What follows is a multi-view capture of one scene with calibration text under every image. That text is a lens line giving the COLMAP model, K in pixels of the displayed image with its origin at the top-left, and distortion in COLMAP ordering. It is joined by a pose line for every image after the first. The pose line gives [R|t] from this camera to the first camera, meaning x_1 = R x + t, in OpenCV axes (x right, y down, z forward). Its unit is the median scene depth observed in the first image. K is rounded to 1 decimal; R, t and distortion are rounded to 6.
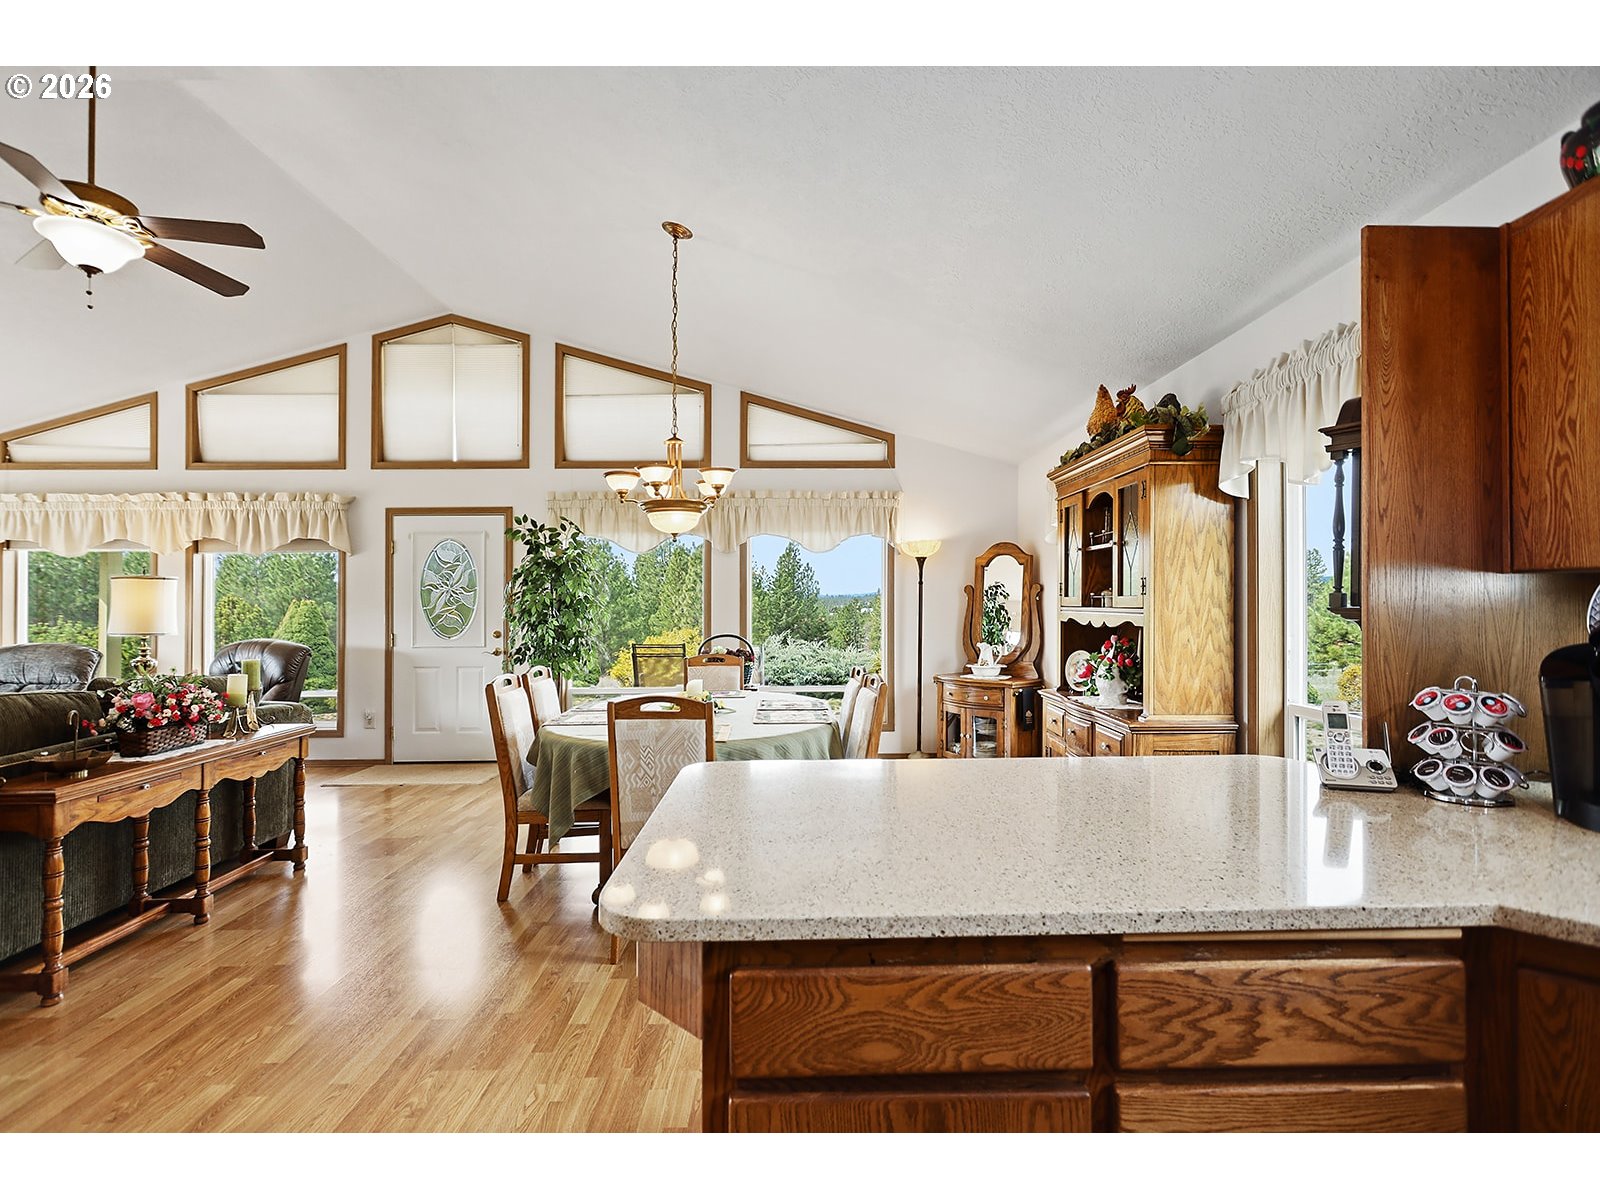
lens RADIAL K [[744.8, 0, 802.5], [0, 744.8, 592.4], [0, 0, 1]] dist [-0.000225, 0.000799]
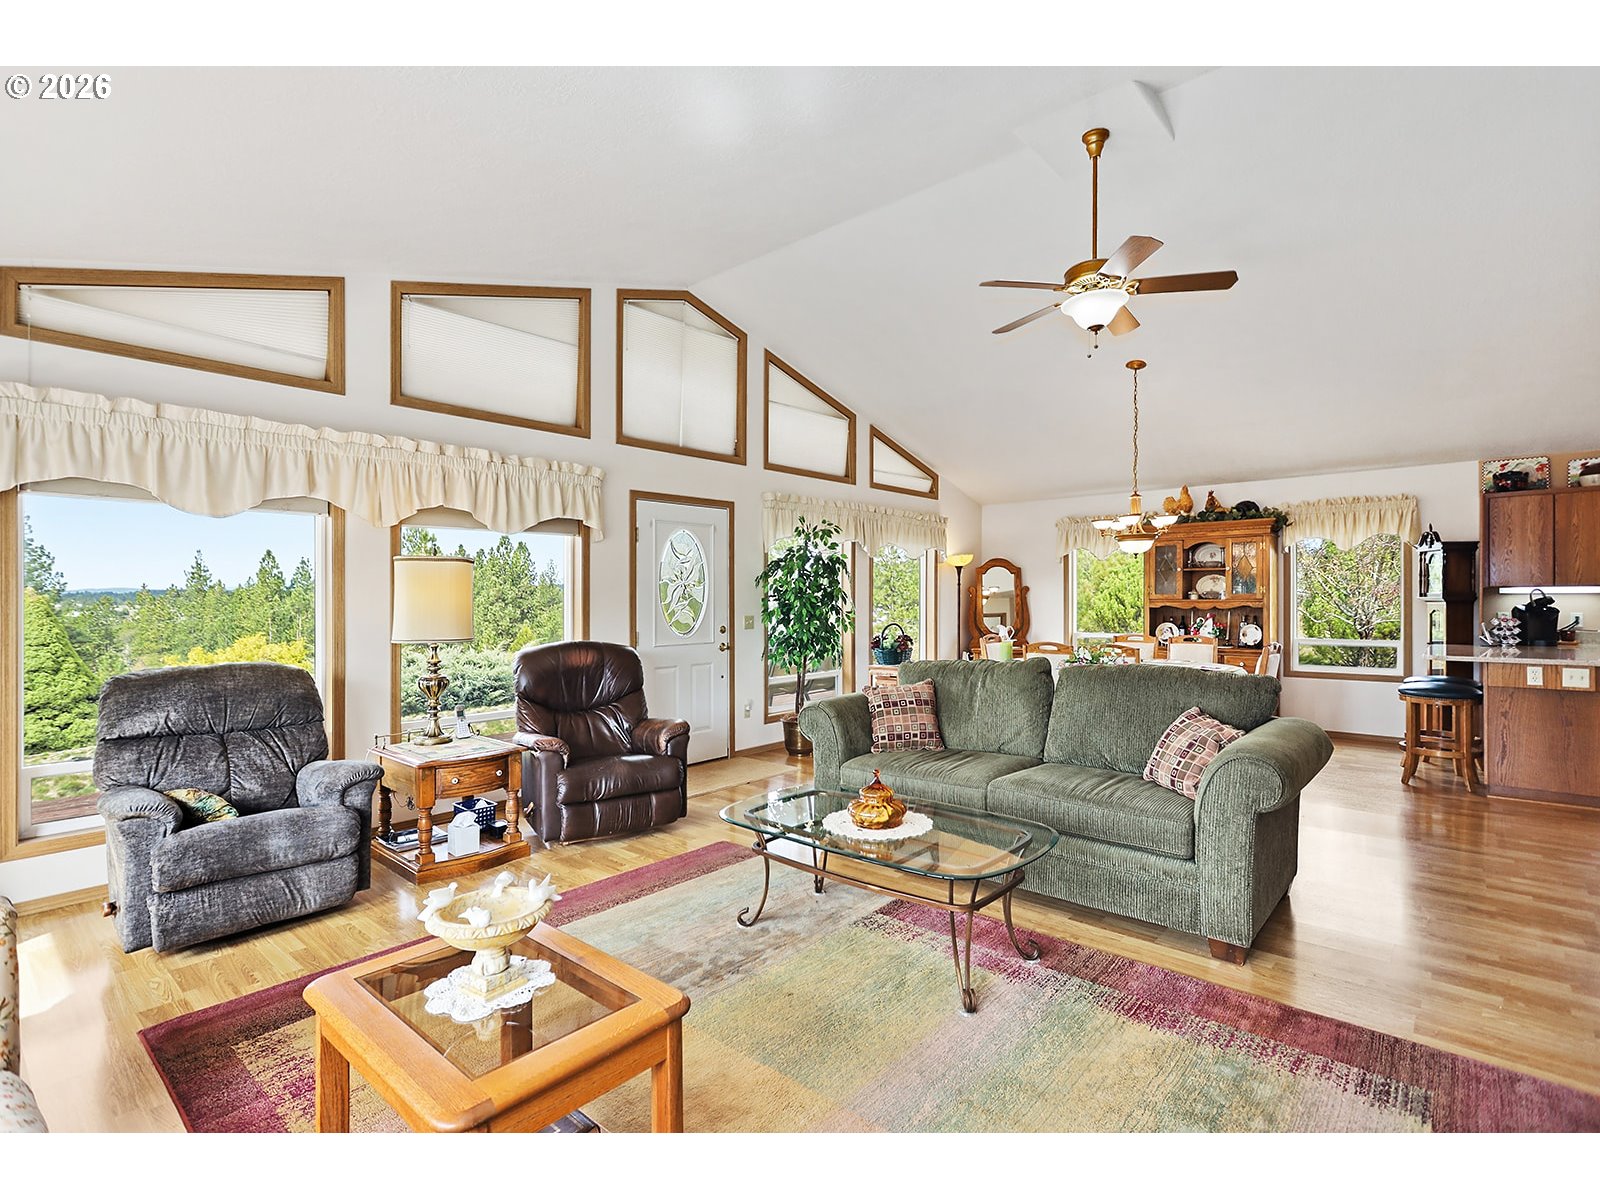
lens RADIAL K [[757.0, 0, 807.3], [0, 757.0, 597.5], [0, 0, 1]] dist [0.004165, 0.000550]
pose [[0.679046, 0.002798, 0.734090, -1.073281], [-0.007667, 0.999965, 0.003281, 0.009812], [-0.734055, -0.007857, 0.679044, 0.235324]]
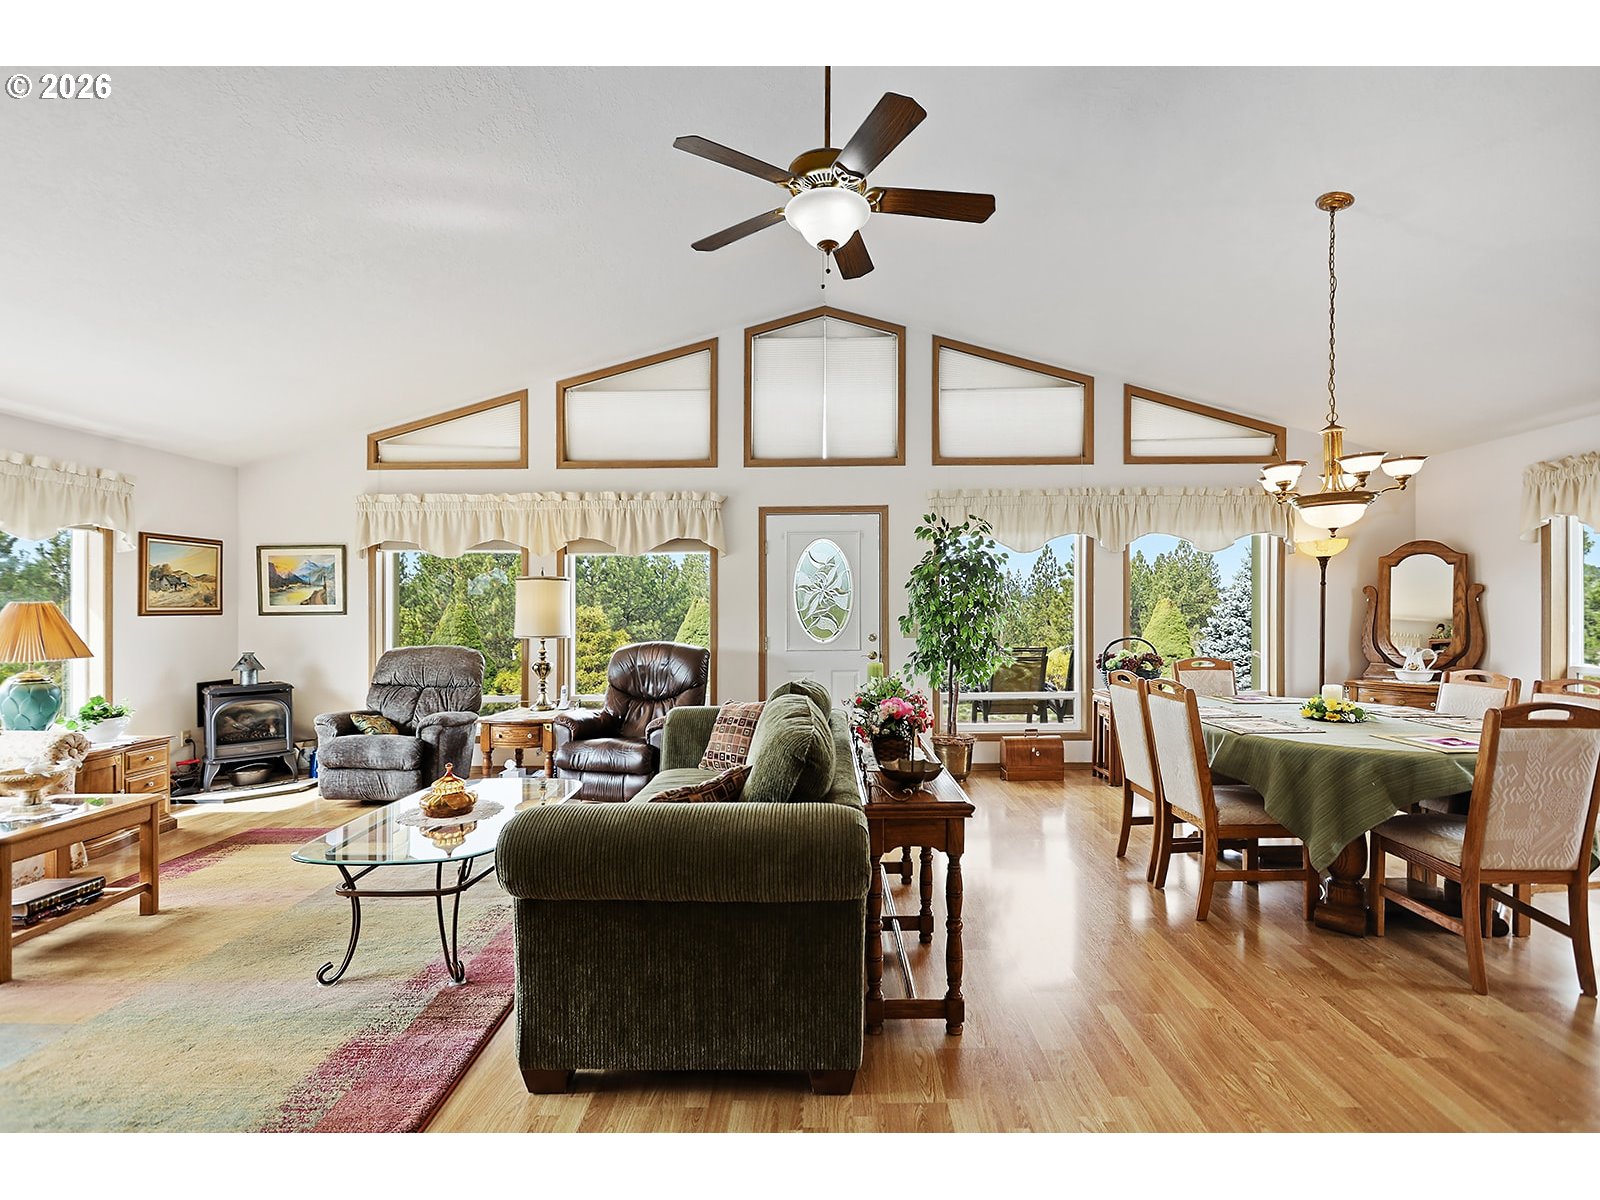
lens RADIAL K [[745.2, 0, 816.0], [0, 745.2, 605.1], [0, 0, 1]] dist [-0.001918, 0.000110]
pose [[0.999644, -0.000358, -0.026682, -0.458180], [0.000648, 0.999941, 0.010839, 0.003935], [0.026677, -0.010852, 0.999585, 0.029285]]
